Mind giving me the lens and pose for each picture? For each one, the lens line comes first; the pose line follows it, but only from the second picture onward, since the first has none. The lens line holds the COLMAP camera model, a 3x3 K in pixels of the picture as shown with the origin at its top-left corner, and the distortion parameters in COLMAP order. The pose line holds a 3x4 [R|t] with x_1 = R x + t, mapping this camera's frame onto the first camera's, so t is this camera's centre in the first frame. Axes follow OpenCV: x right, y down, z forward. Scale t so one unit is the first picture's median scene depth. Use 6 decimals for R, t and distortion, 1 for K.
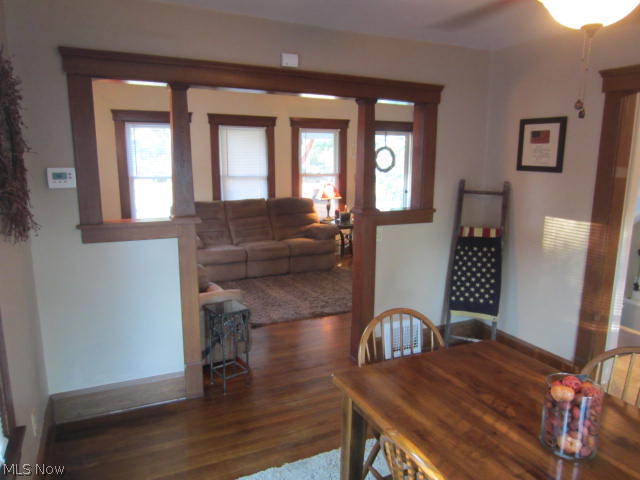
lens RADIAL K [[460.1, 0, 319.5], [0, 460.1, 238.7], [0, 0, 1]] dist [-0.026512, -0.002974]
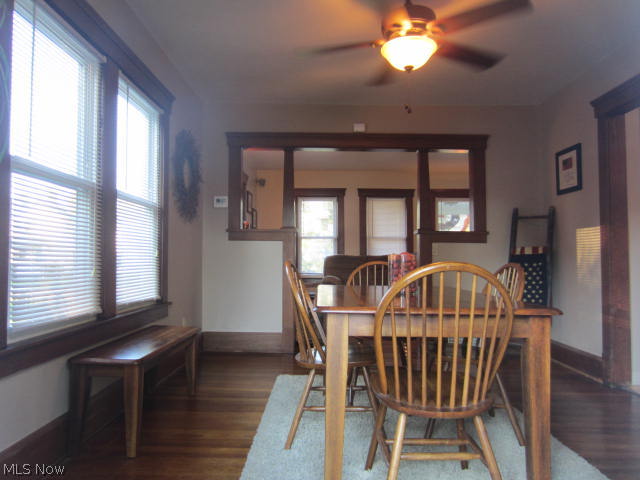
lens RADIAL K [[460.1, 0, 320.7], [0, 460.1, 242.3], [0, 0, 1]] dist [-0.026512, -0.002974]
pose [[0.899665, -0.021281, -0.436062, 0.384369], [-0.072521, 0.977650, -0.197334, 0.236470], [0.430515, 0.209158, 0.878015, -0.253547]]
